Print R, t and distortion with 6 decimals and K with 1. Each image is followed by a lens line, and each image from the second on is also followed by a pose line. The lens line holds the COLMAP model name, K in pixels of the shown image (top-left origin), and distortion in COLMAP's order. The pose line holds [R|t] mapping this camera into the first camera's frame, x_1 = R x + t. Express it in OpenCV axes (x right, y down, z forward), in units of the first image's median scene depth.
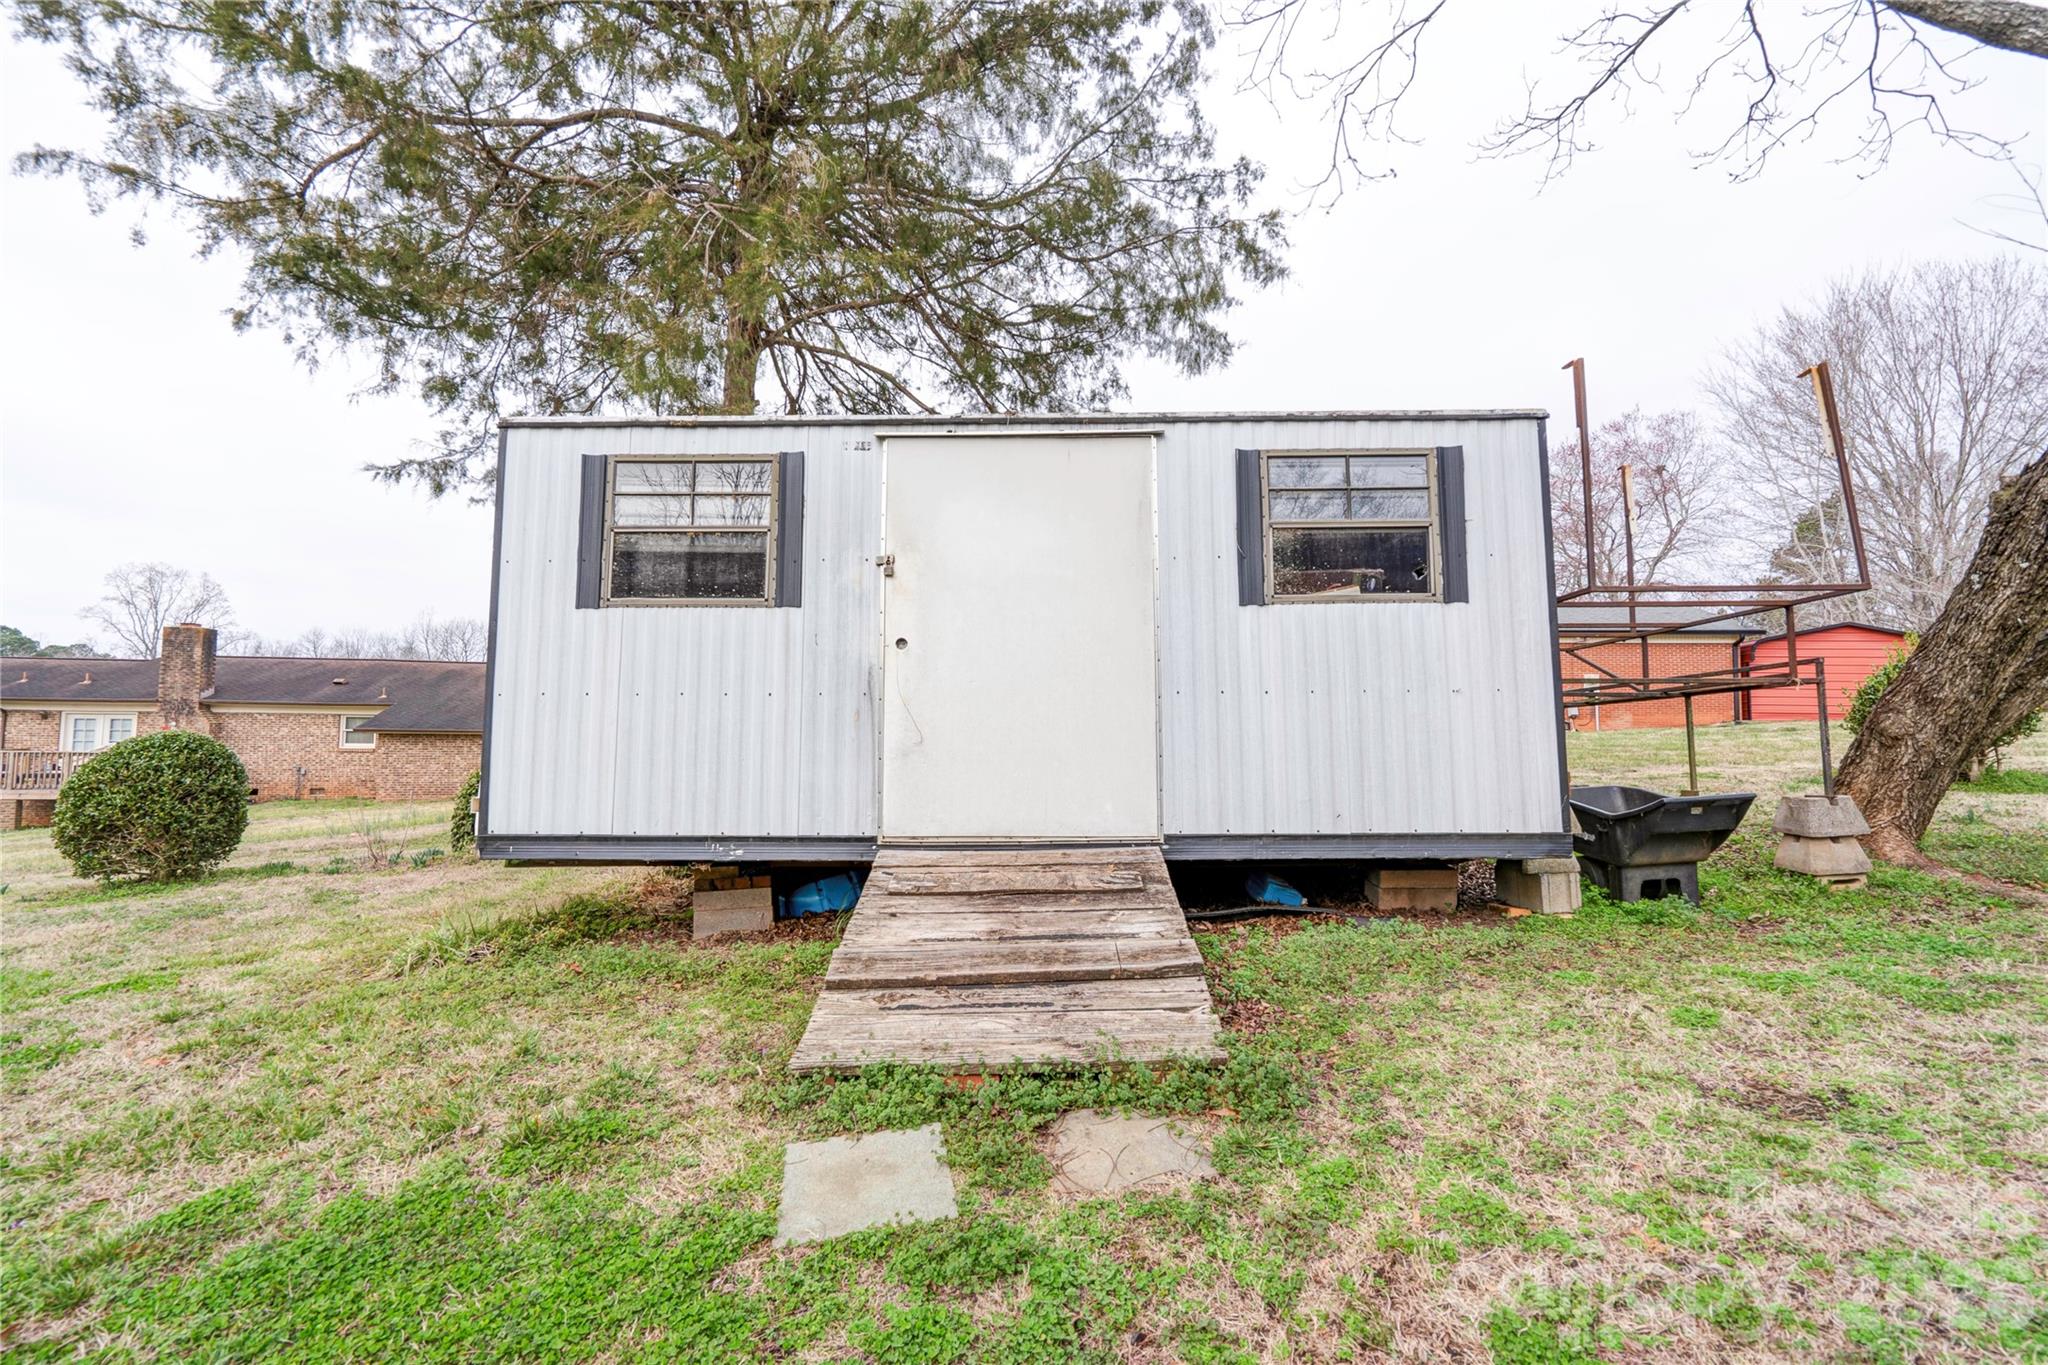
lens RADIAL K [[931.7, 0, 1015.5], [0, 931.7, 689.7], [0, 0, 1]] dist [-0.002776, -0.000006]
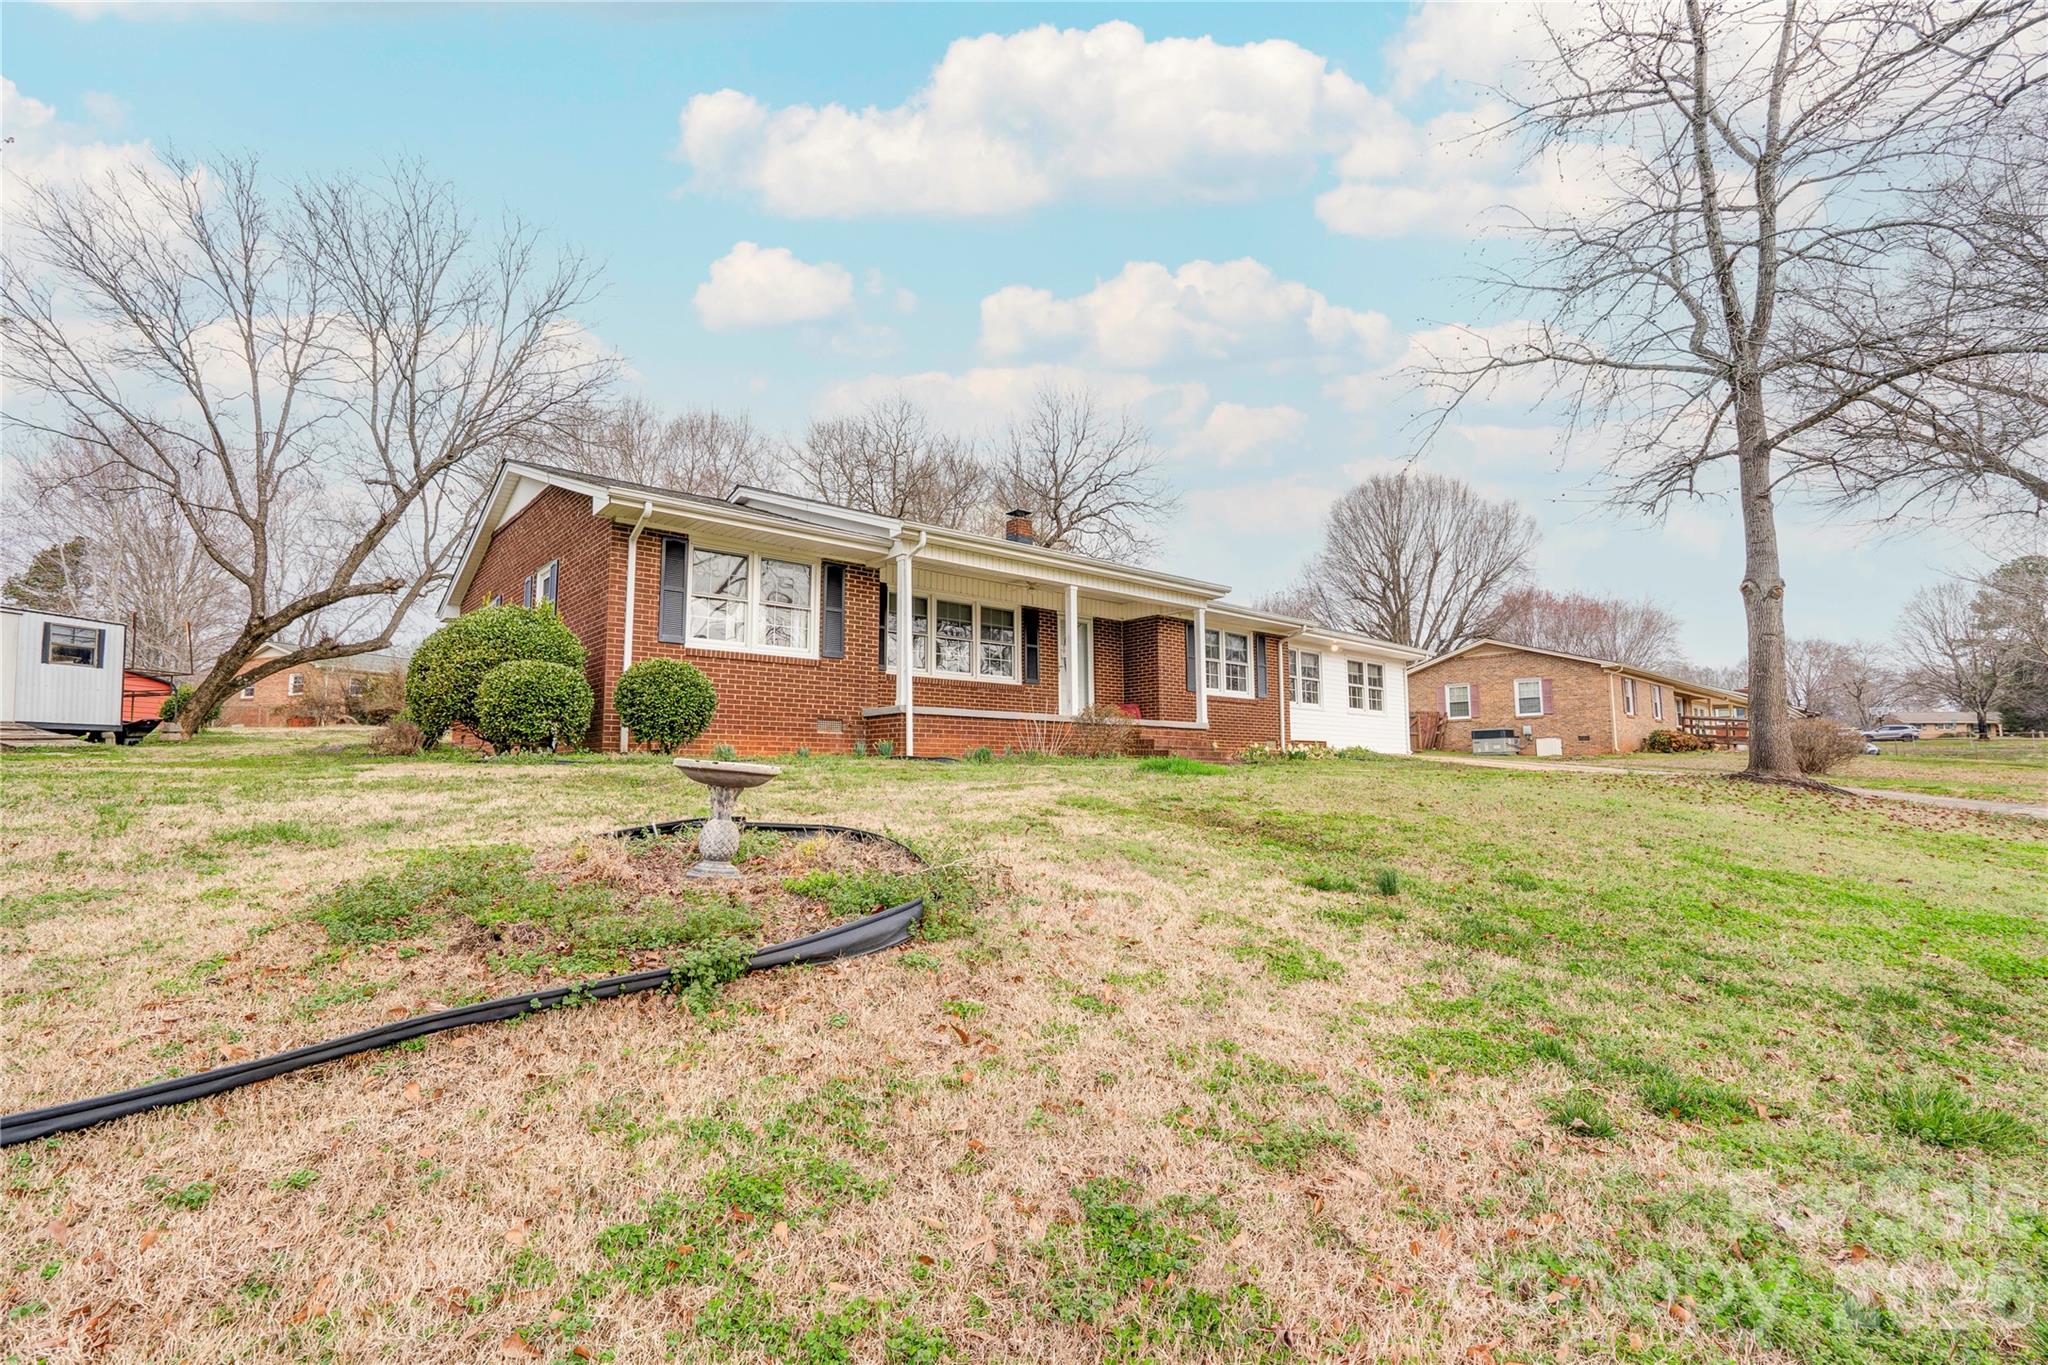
lens RADIAL K [[931.7, 0, 1015.5], [0, 931.7, 689.7], [0, 0, 1]] dist [-0.002776, -0.000006]
pose [[0.039723, 0.083073, 0.995751, -3.408271], [-0.038507, 0.995925, -0.081551, 0.179683], [-0.998468, -0.035104, 0.042760, -3.186913]]
